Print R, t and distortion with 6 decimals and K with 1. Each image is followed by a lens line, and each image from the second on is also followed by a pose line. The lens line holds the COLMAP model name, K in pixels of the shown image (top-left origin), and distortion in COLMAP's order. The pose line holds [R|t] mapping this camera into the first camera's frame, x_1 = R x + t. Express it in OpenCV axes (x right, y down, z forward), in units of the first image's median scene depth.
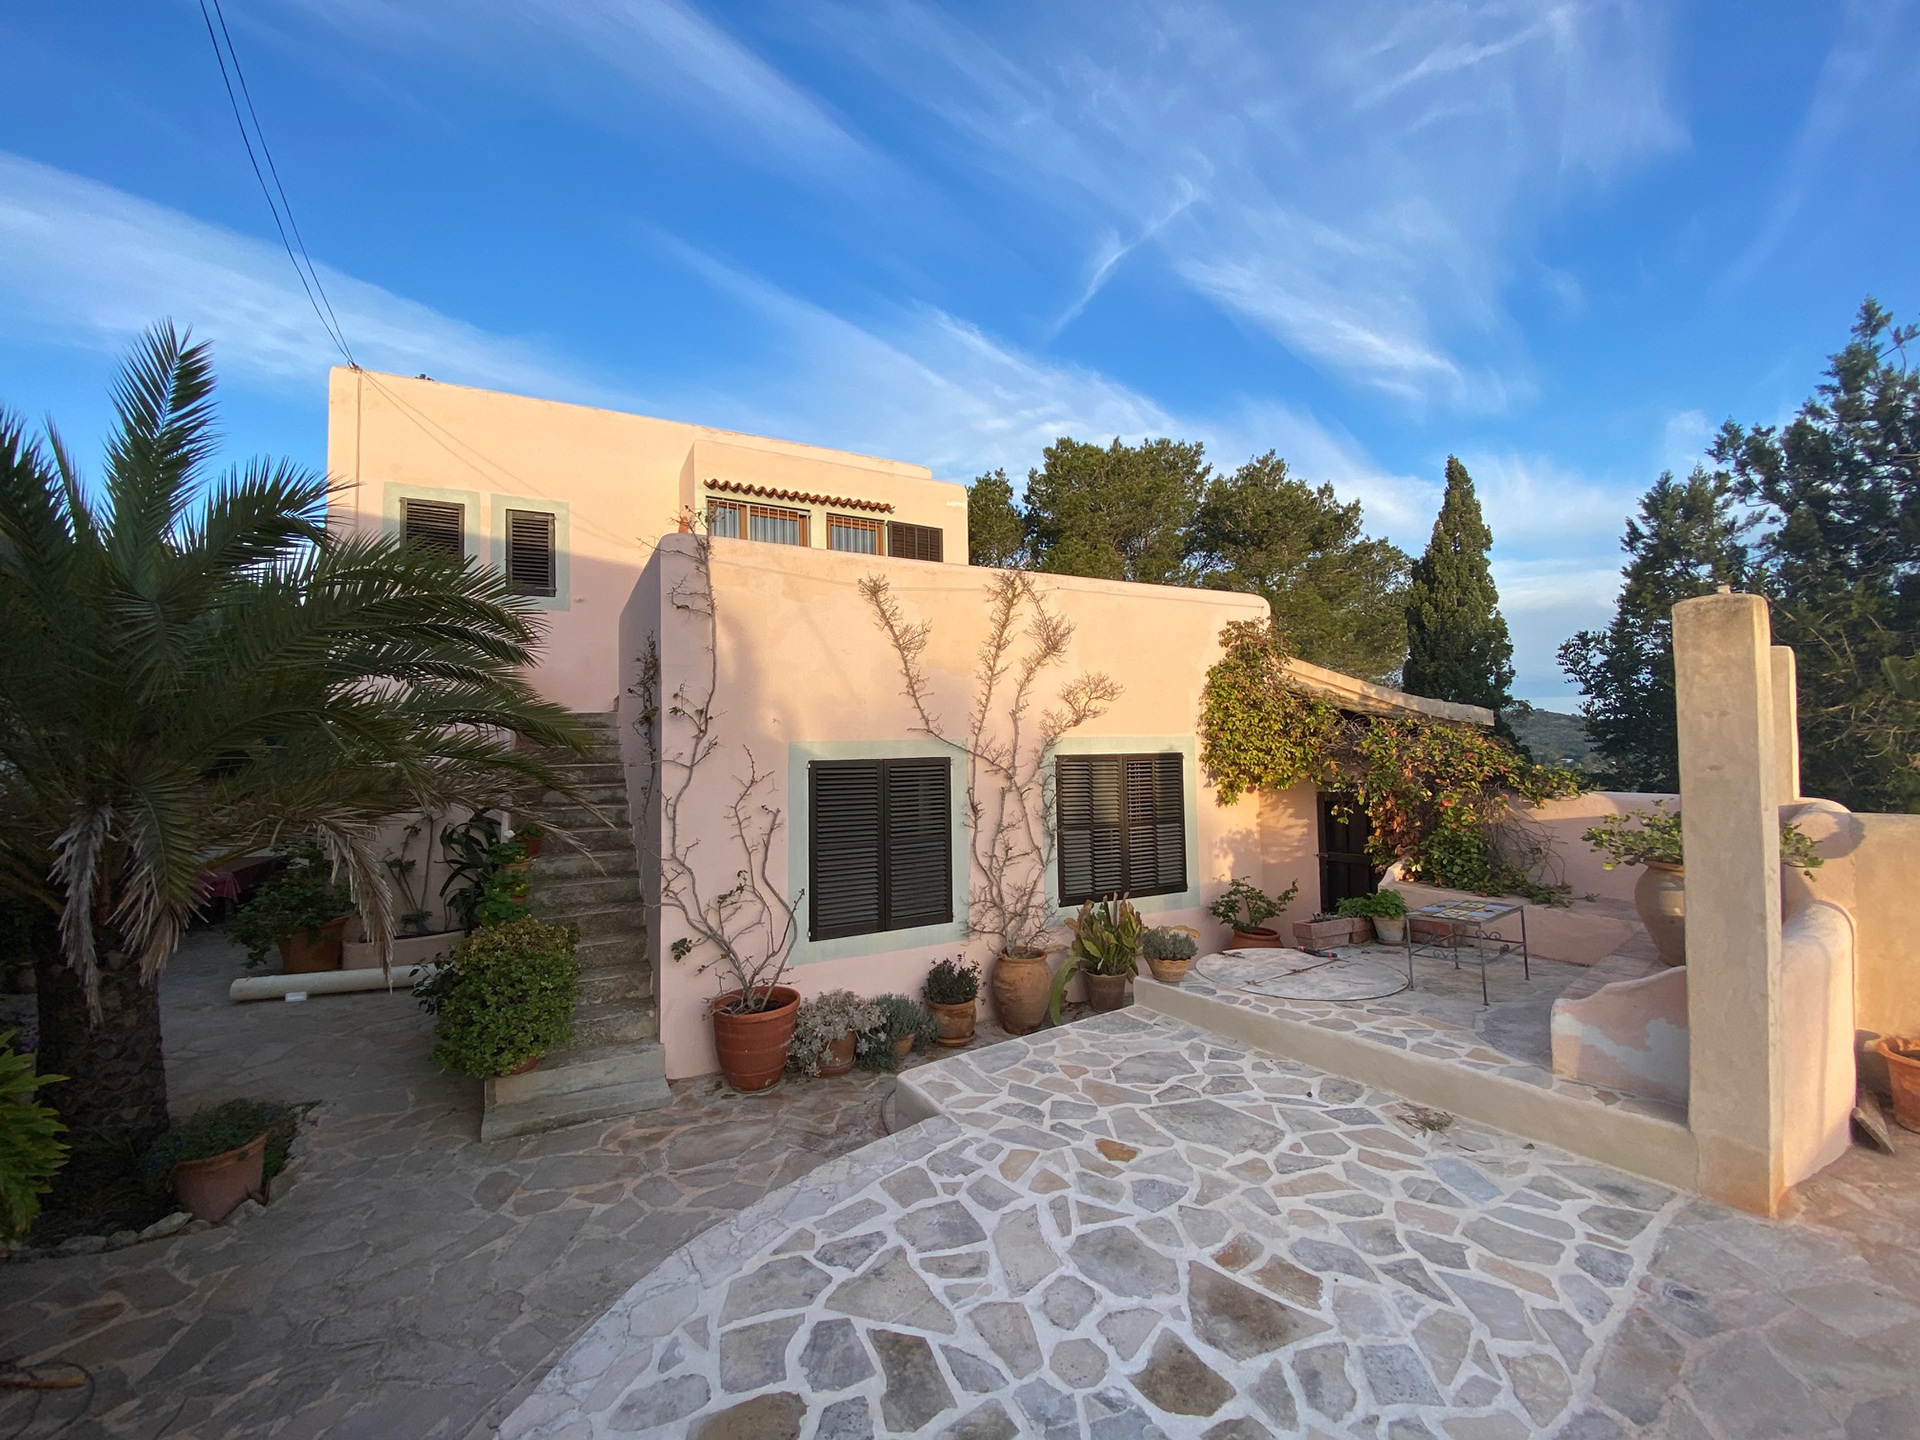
lens RADIAL K [[773.9, 0, 960.0], [0, 773.9, 720.0], [0, 0, 1]] dist [0.026749, -0.023549]
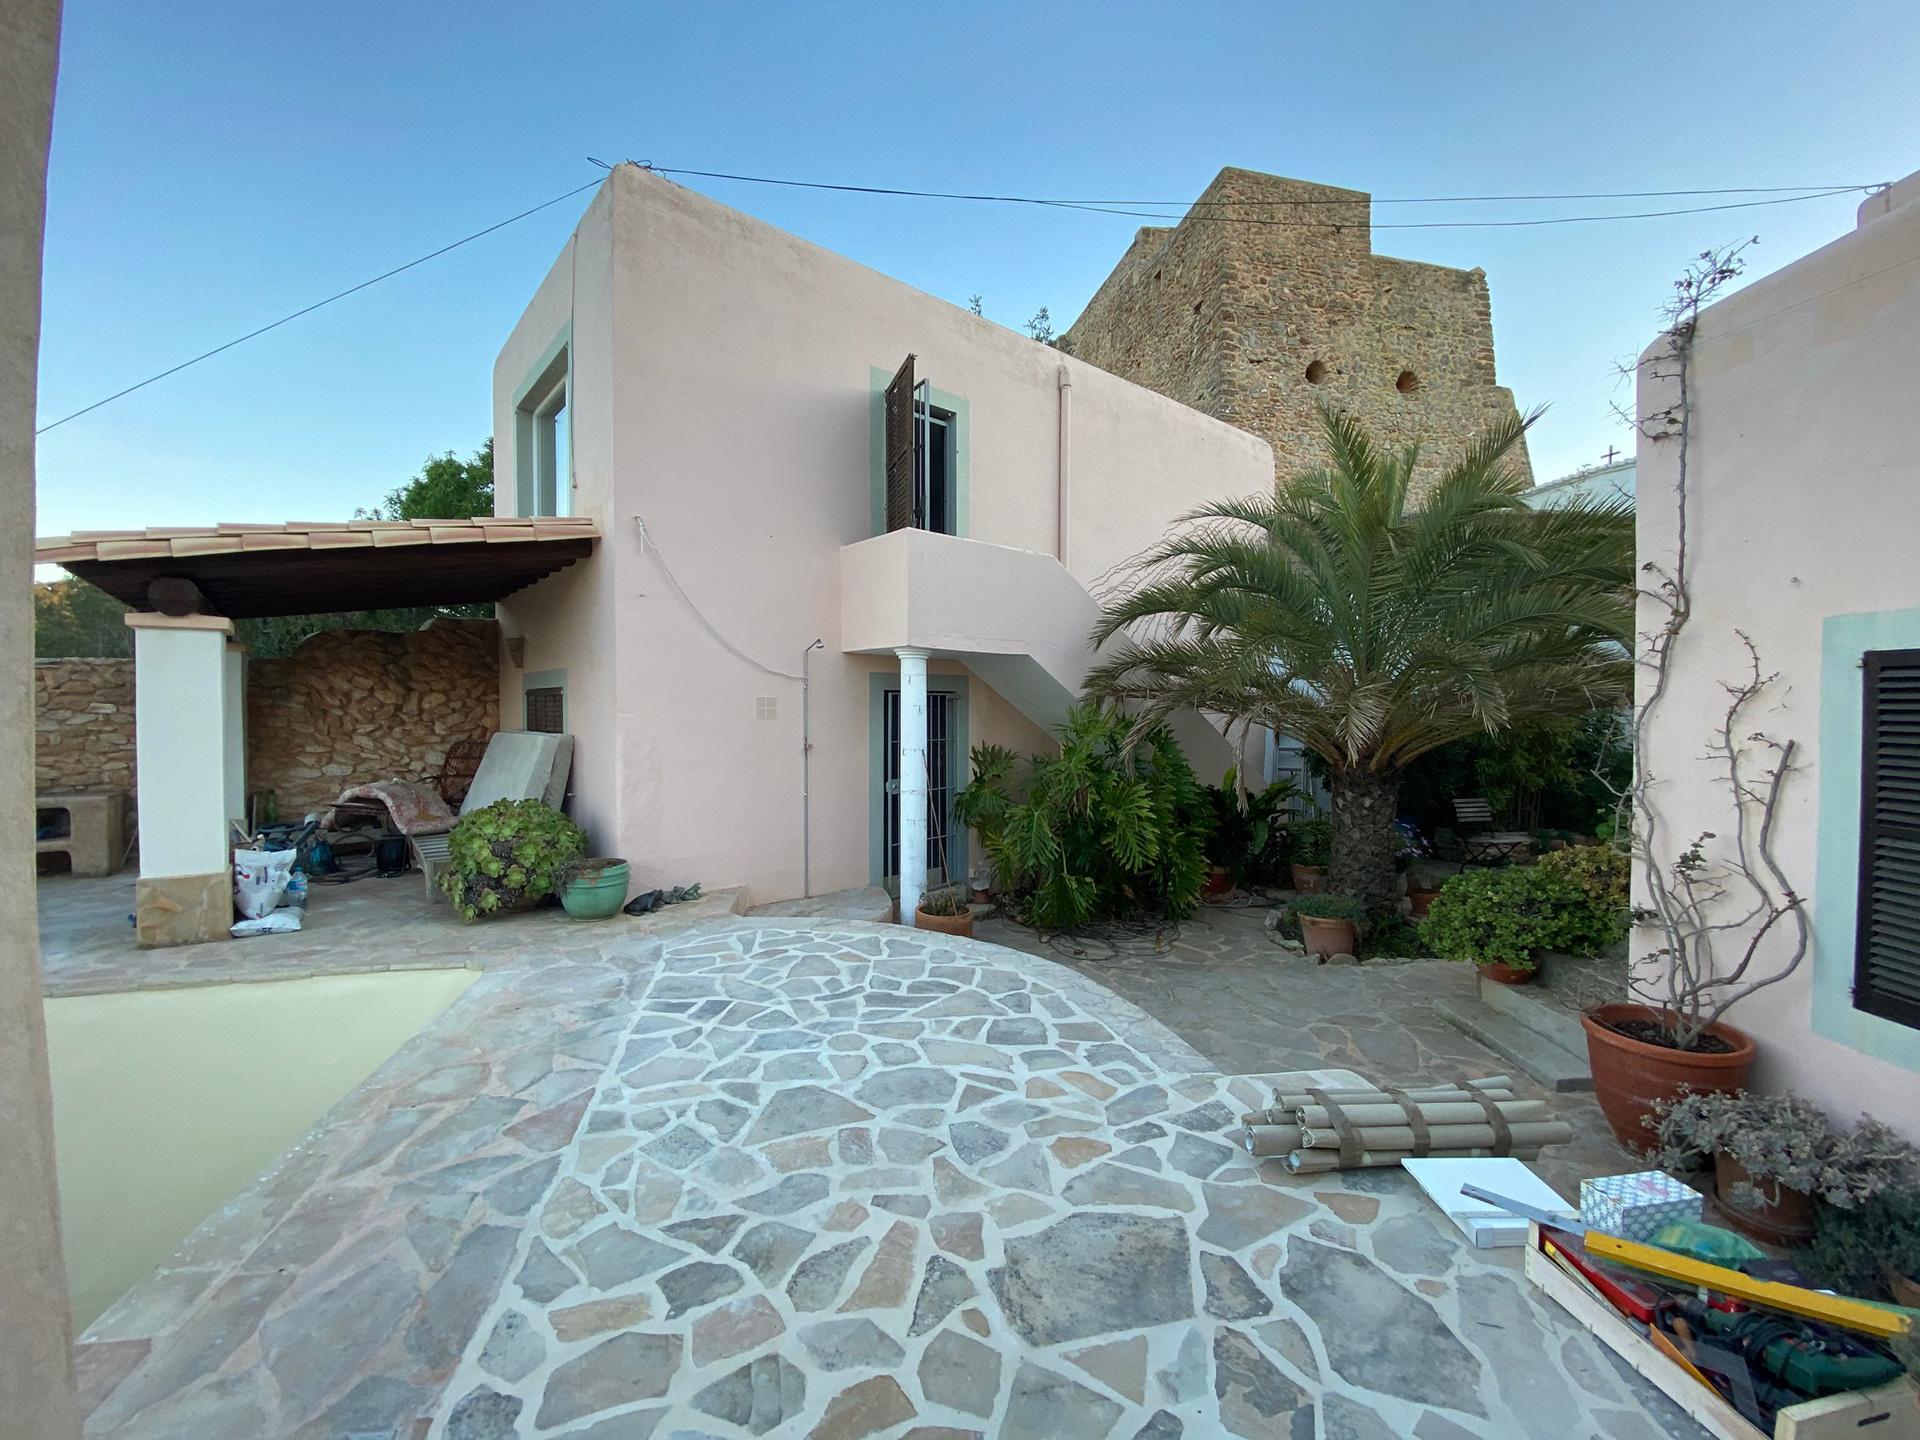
lens RADIAL K [[773.9, 0, 960.0], [0, 773.9, 720.0], [0, 0, 1]] dist [0.026749, -0.023549]
pose [[-0.450085, 0.032608, -0.892390, 1.057550], [0.036264, 0.999176, 0.018220, 0.137062], [0.892249, -0.024161, -0.450897, 1.448843]]
